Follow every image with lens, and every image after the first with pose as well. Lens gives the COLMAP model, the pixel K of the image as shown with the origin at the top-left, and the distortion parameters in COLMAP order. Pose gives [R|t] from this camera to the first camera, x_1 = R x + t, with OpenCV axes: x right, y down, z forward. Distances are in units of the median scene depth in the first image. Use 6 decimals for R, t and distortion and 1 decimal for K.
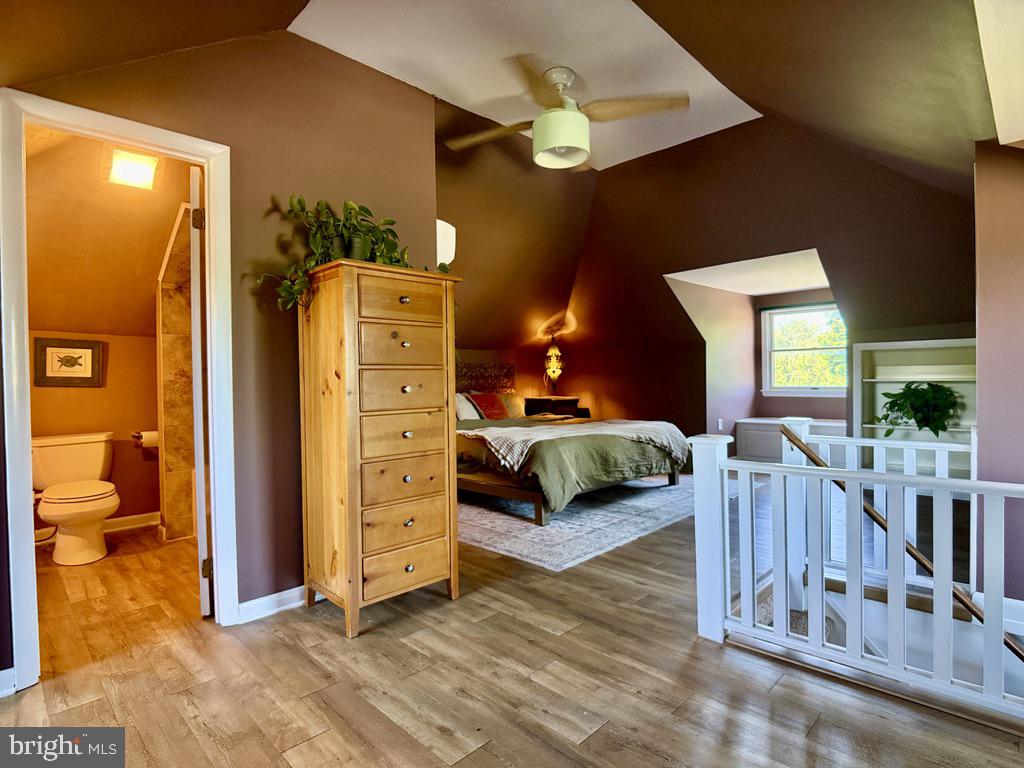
lens RADIAL K [[542.1, 0, 512.0], [0, 542.1, 384.0], [0, 0, 1]] dist [-0.001416, -0.000367]
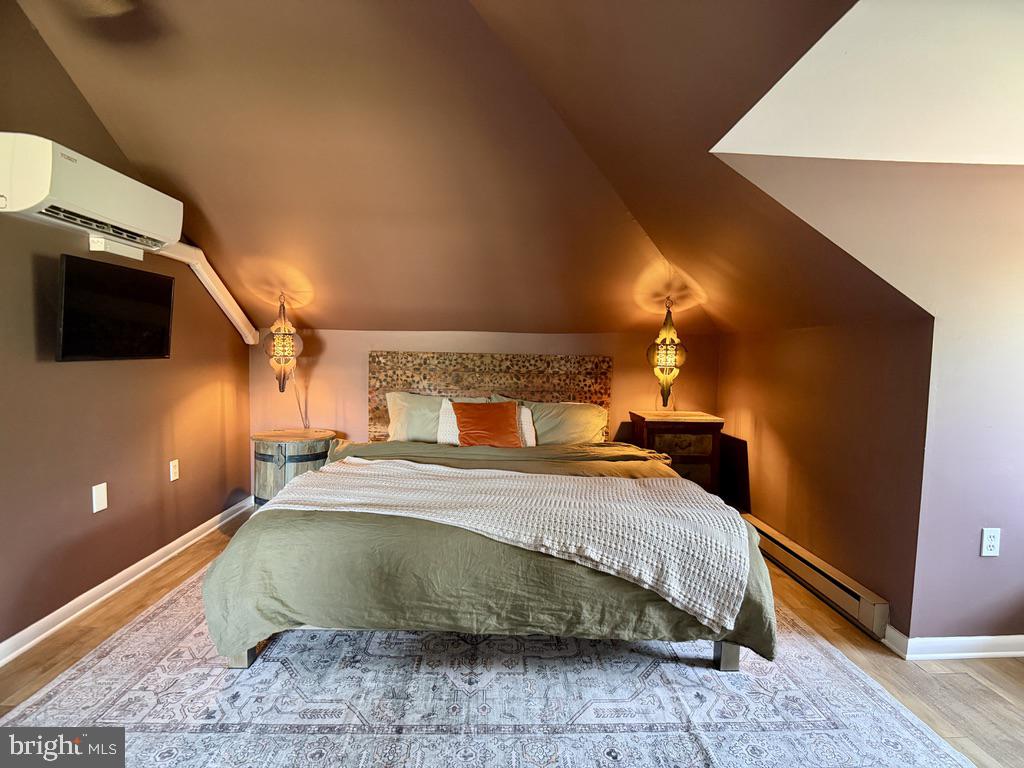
lens RADIAL K [[548.8, 0, 512.0], [0, 548.8, 384.0], [0, 0, 1]] dist [-0.020799, -0.000334]
pose [[0.722297, 0.068693, -0.688163, 1.089989], [-0.036429, 0.997452, 0.061332, -0.117975], [0.690623, -0.019231, 0.722959, 1.426657]]
